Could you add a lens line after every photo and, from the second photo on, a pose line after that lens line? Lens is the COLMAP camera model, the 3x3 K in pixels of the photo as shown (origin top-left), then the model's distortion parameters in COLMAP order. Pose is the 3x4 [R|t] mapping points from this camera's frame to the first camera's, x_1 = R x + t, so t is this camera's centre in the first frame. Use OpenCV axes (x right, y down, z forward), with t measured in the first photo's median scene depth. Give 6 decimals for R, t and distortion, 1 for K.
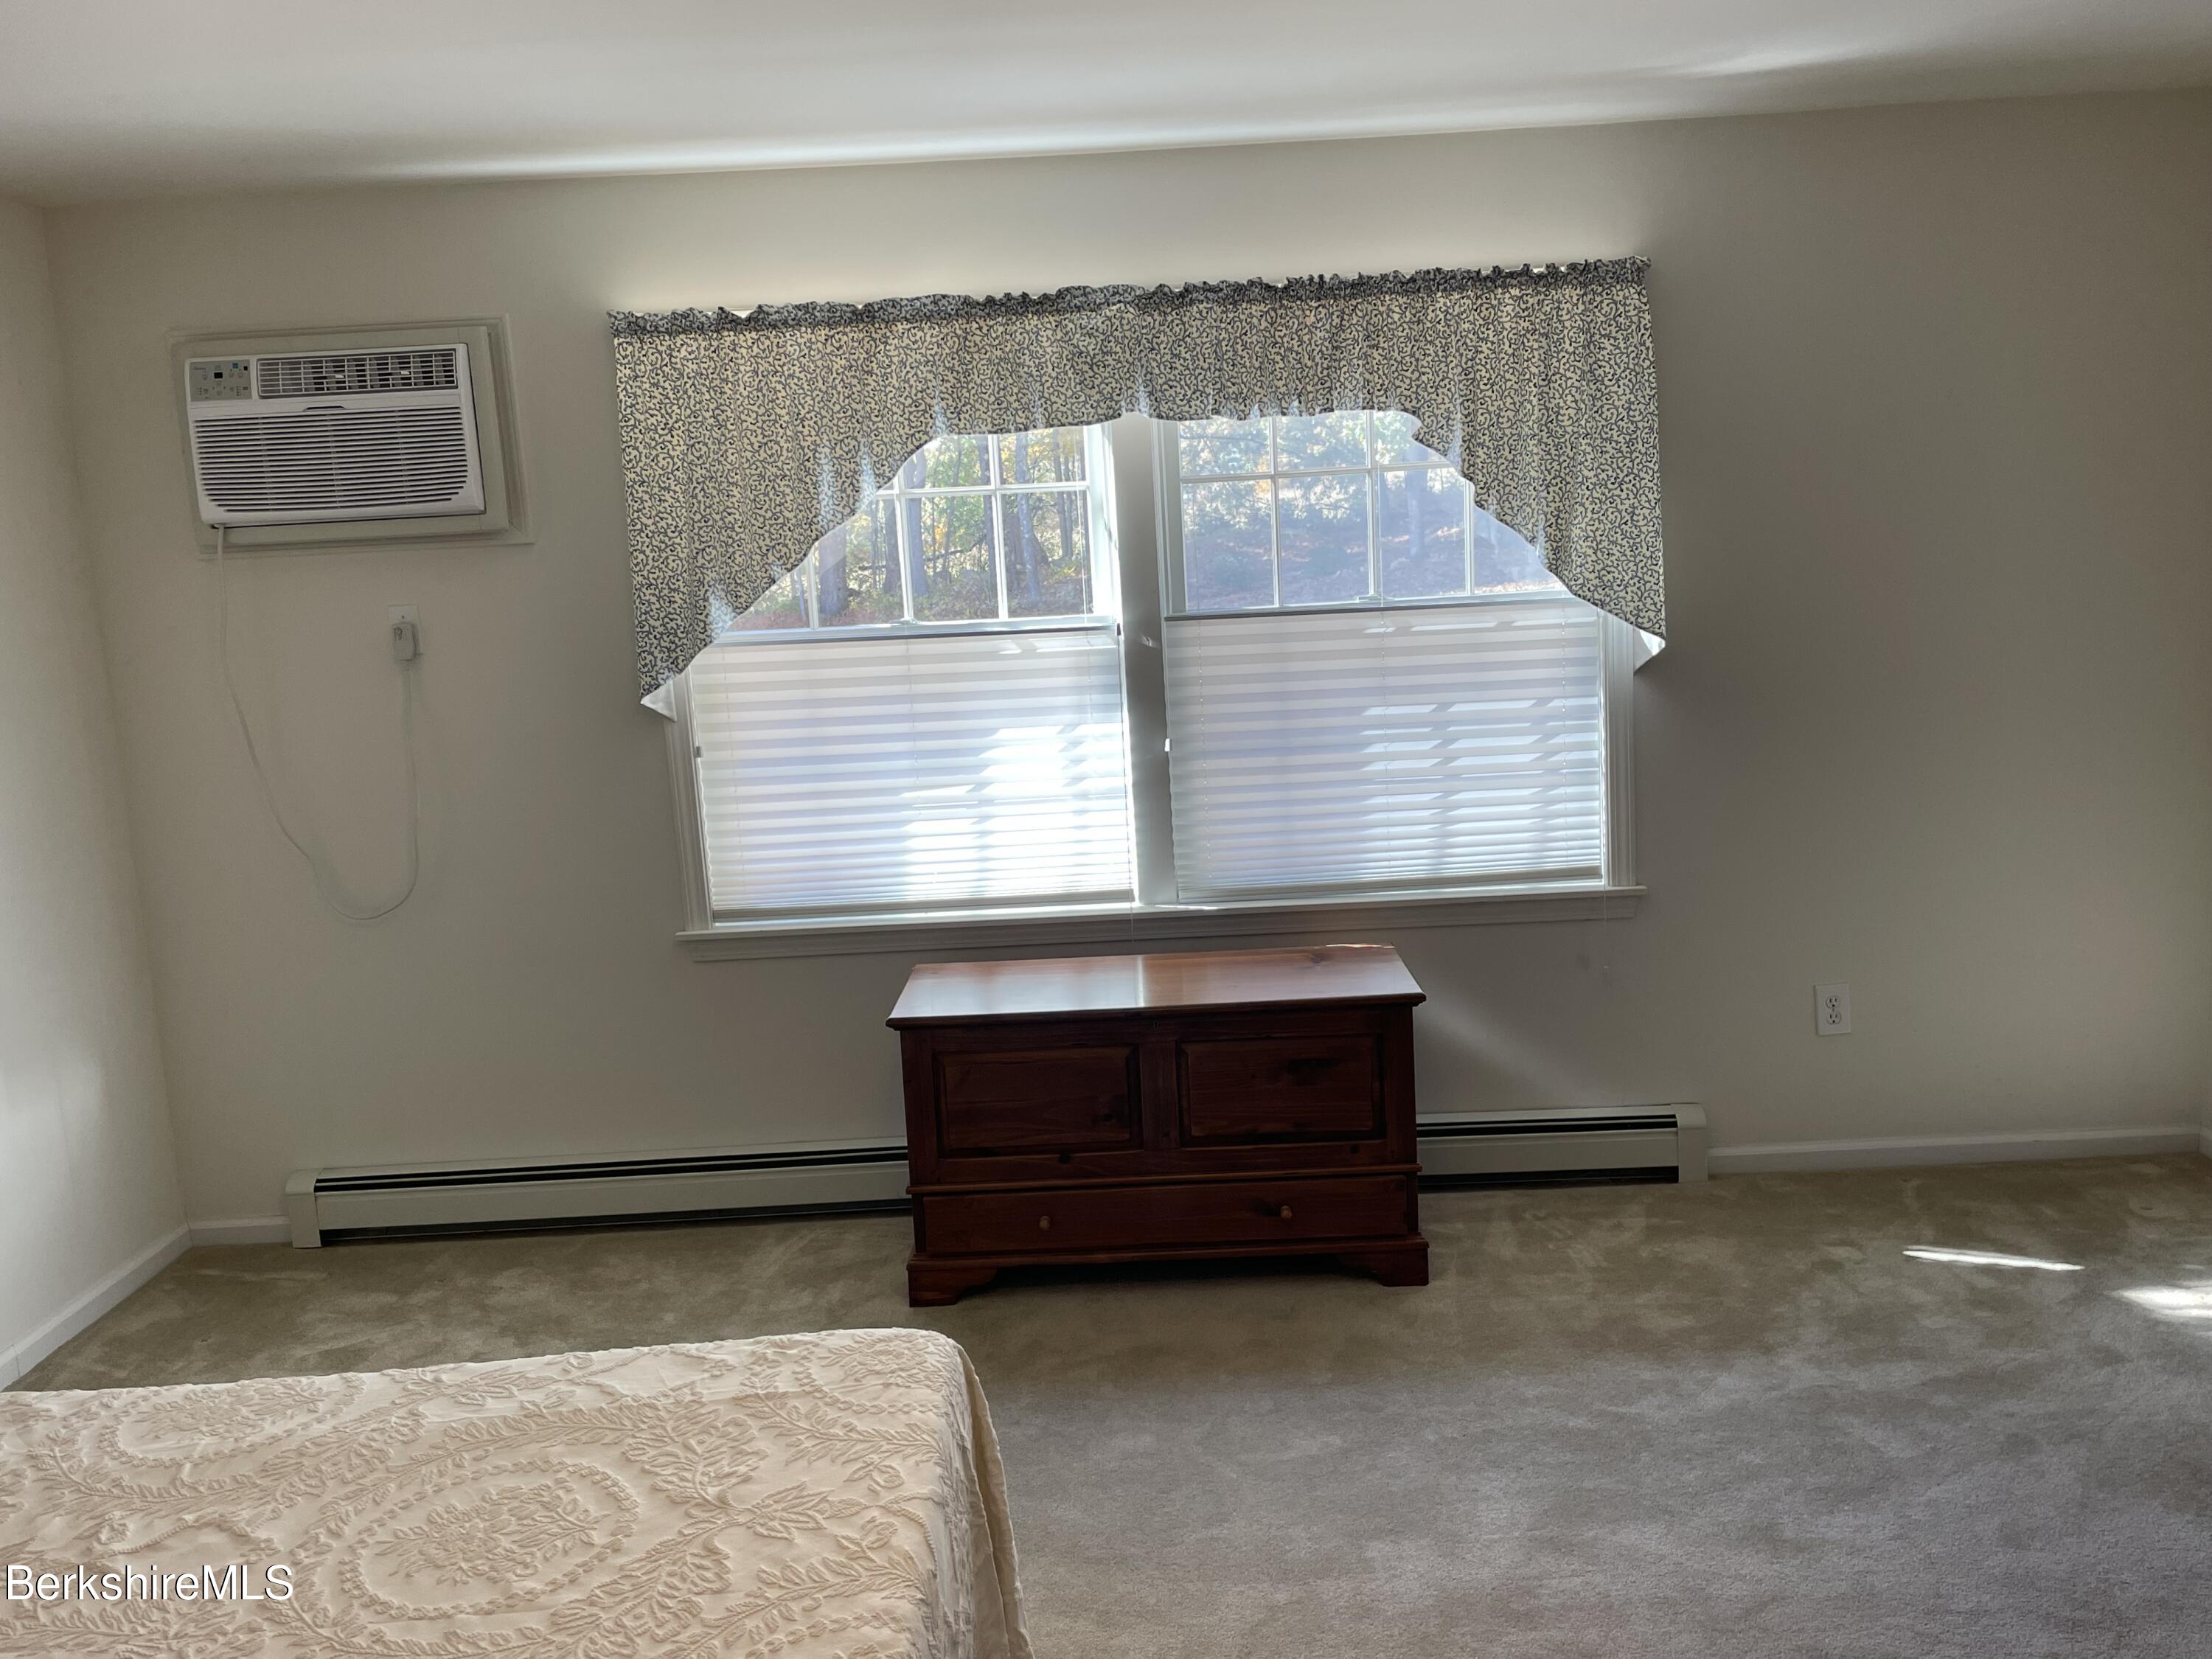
lens RADIAL K [[1747.6, 0, 1108.4], [0, 1747.6, 824.7], [0, 0, 1]] dist [0.061089, -0.035190]
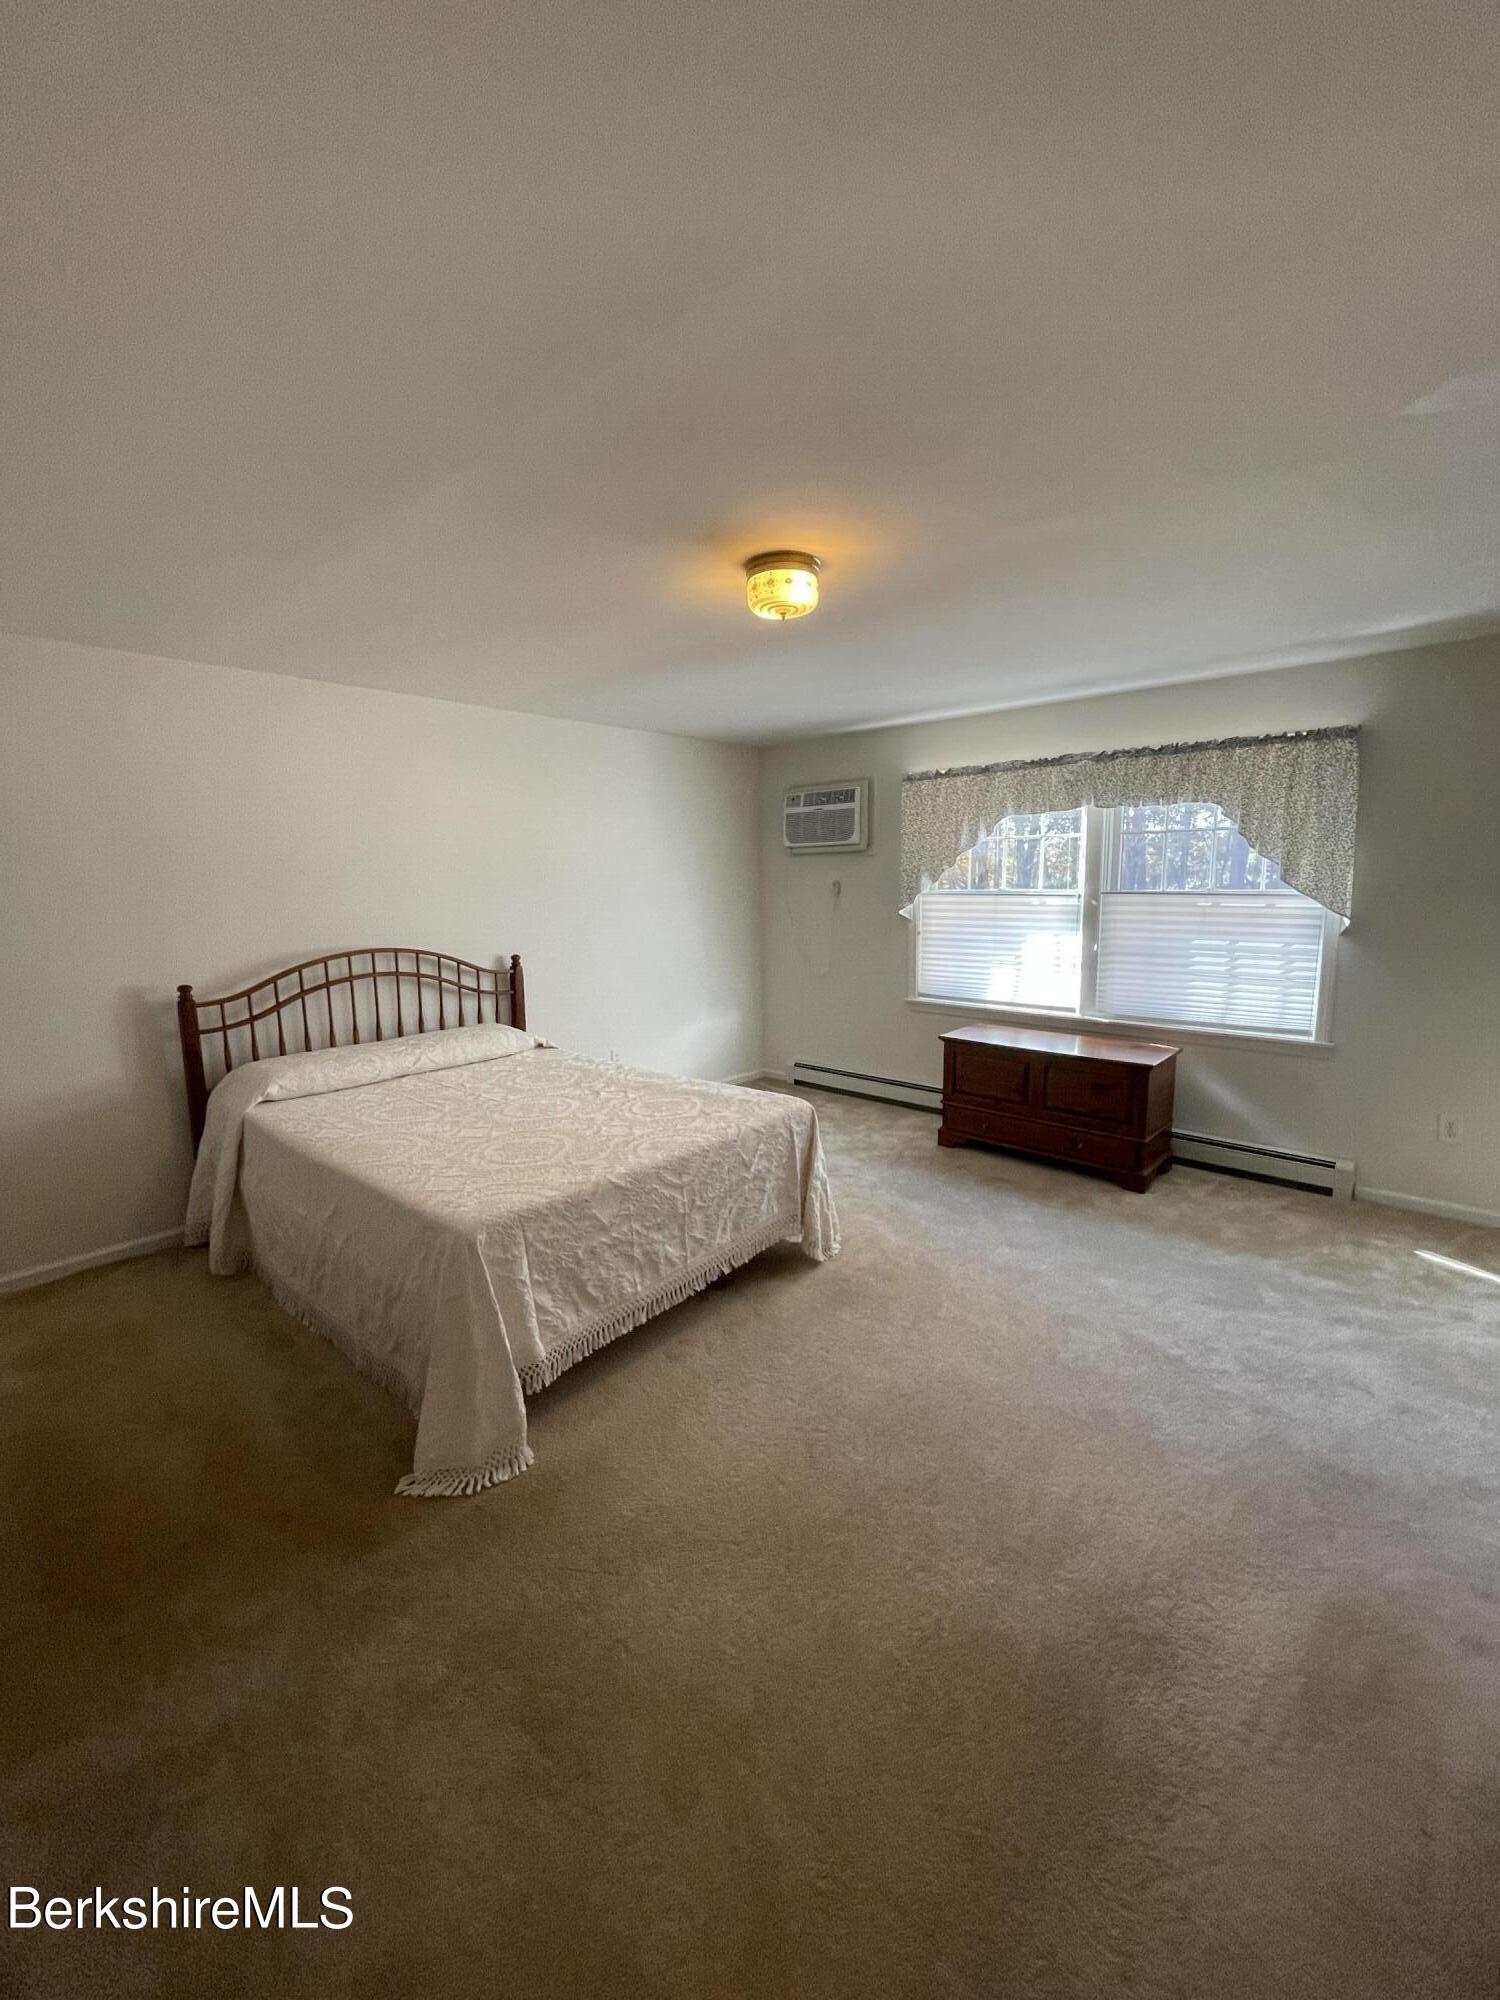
lens RADIAL K [[807.2, 0, 754.5], [0, 807.2, 989.5], [0, 0, 1]] dist [-0.010535, 0.001784]
pose [[0.742593, 0.132960, -0.656413, 0.428324], [-0.127128, 0.990261, 0.056764, 0.006815], [0.657567, 0.041296, 0.752263, -0.104287]]
